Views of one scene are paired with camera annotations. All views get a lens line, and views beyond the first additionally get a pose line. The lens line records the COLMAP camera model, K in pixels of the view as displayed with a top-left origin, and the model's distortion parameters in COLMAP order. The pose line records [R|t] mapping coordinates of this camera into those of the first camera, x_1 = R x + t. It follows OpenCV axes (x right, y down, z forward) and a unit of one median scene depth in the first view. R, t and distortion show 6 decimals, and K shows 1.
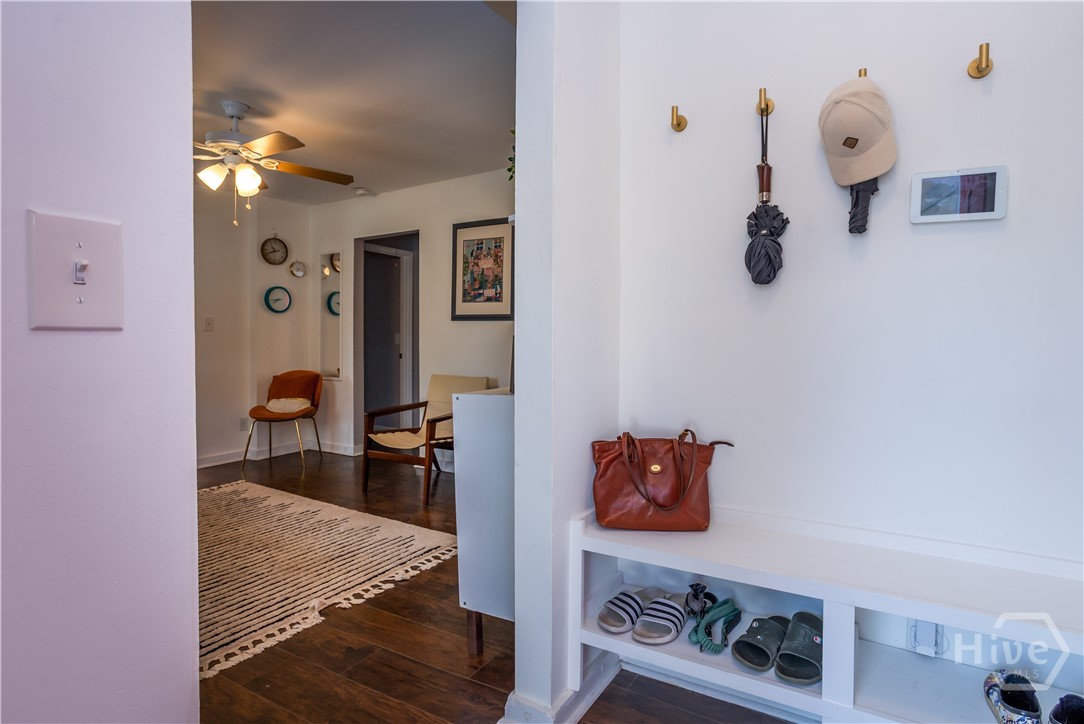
lens RADIAL K [[532.7, 0, 562.2], [0, 532.7, 342.5], [0, 0, 1]] dist [-0.030641, 0.017782]
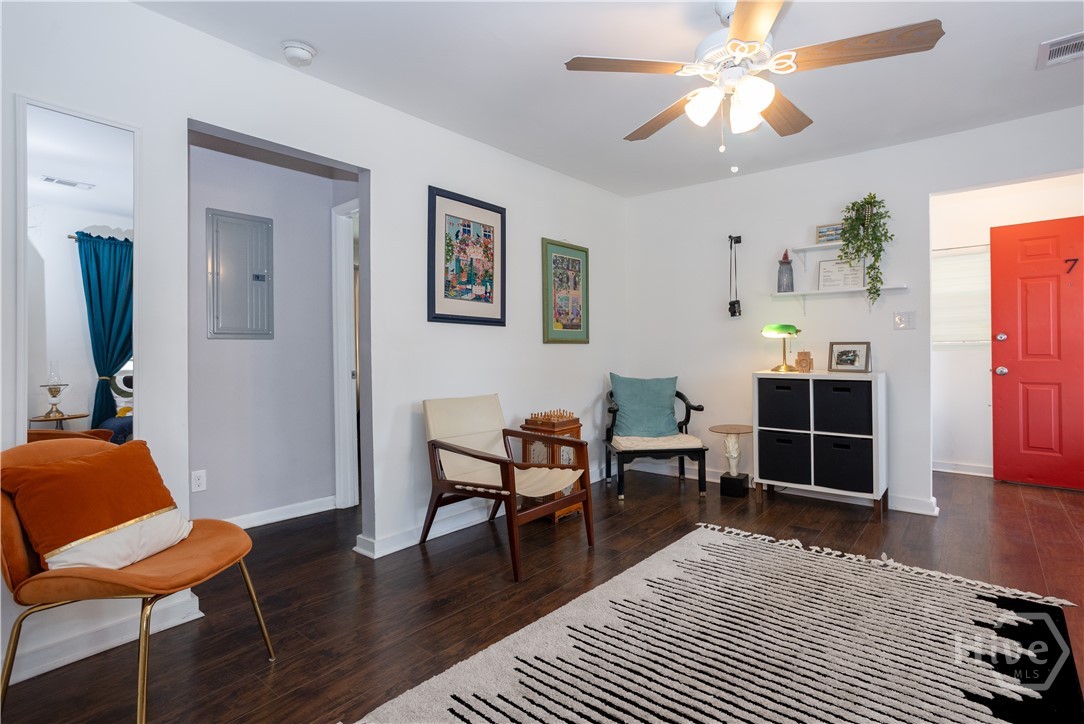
lens RADIAL K [[532.7, 0, 526.3], [0, 532.7, 345.4], [0, 0, 1]] dist [-0.030641, 0.017782]
pose [[0.206662, 0.007130, 0.978386, -0.884357], [0.013879, 0.999851, -0.010219, -0.000762], [-0.978314, 0.015691, 0.206533, 0.743637]]
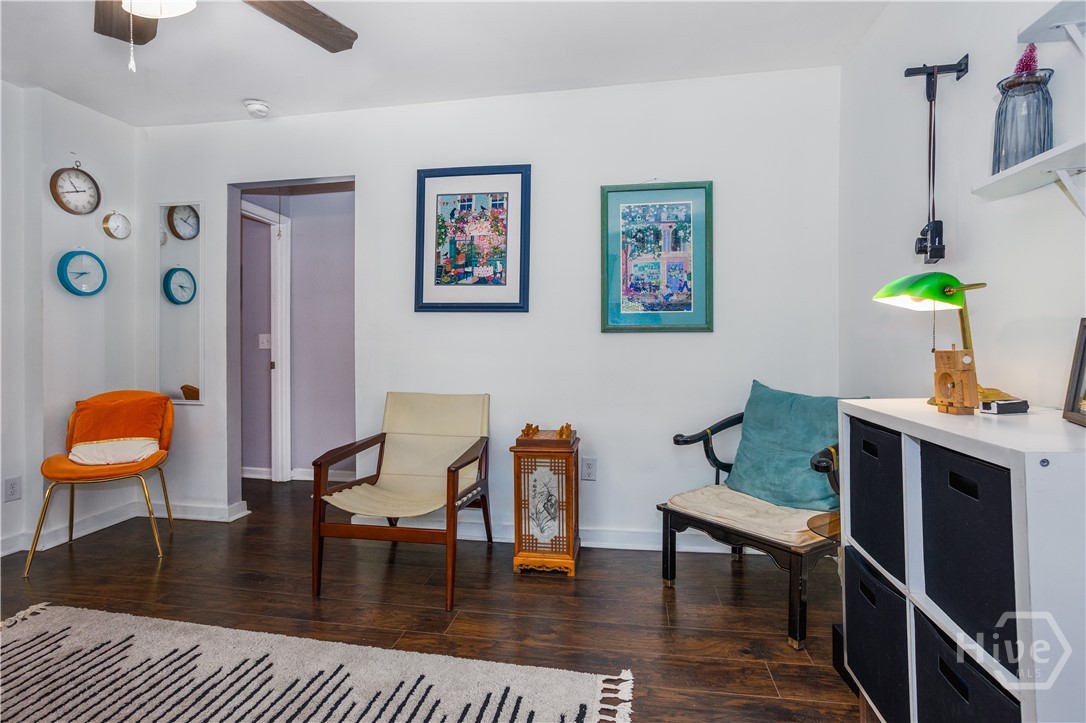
lens RADIAL K [[533.6, 0, 532.8], [0, 533.6, 347.8], [0, 0, 1]] dist [-0.030641, 0.017782]
pose [[0.944082, -0.002535, 0.329700, -0.296440], [0.002988, 0.999995, -0.000867, 0.005990], [-0.329697, 0.001803, 0.944085, 0.315944]]
